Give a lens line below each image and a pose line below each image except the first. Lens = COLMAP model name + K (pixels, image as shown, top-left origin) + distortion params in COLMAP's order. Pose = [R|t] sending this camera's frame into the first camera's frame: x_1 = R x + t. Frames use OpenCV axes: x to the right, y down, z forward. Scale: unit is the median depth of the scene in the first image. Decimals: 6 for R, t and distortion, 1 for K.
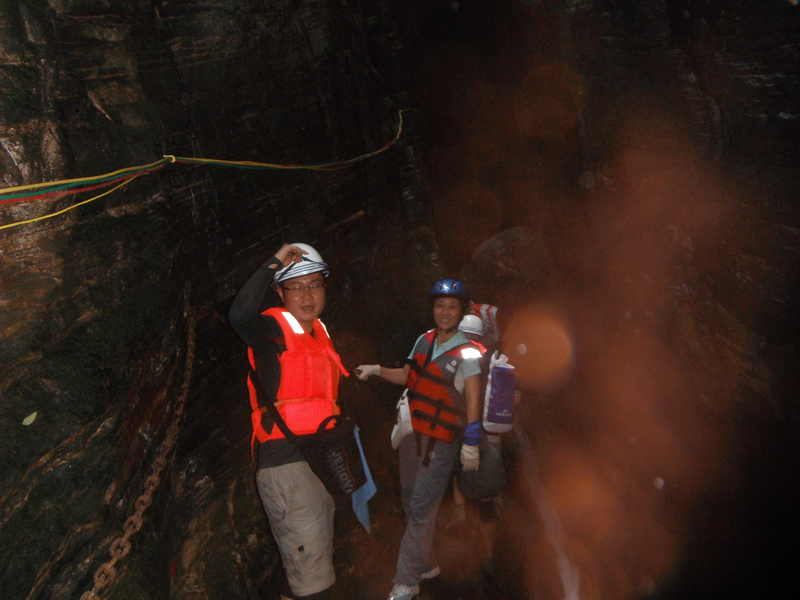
lens RADIAL K [[773.3, 0, 400.0], [0, 773.3, 300.0], [0, 0, 1]] dist [-0.006086, -0.011114]
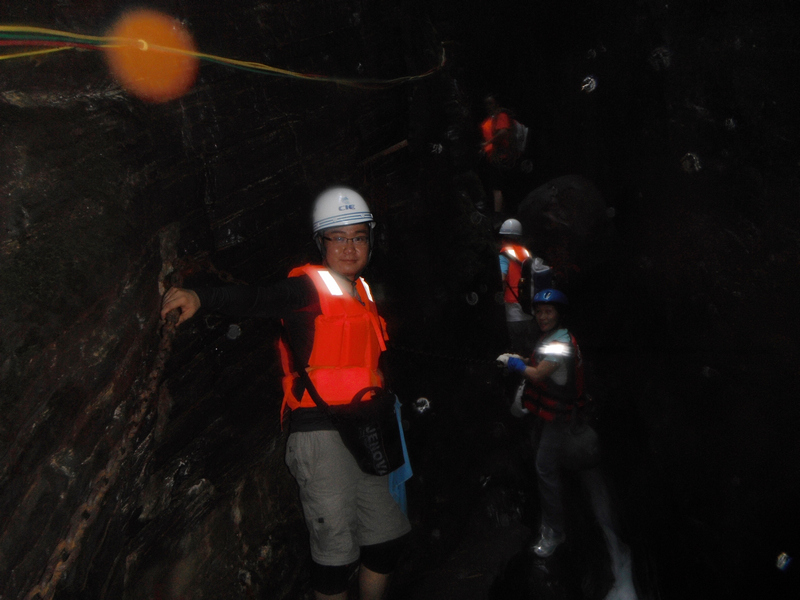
lens RADIAL K [[773.3, 0, 400.0], [0, 773.3, 300.0], [0, 0, 1]] dist [-0.006086, -0.011114]
pose [[0.999180, 0.011103, -0.038925, -0.026771], [-0.008854, 0.998308, 0.057472, 0.004136], [0.039497, -0.057081, 0.997588, 0.243890]]
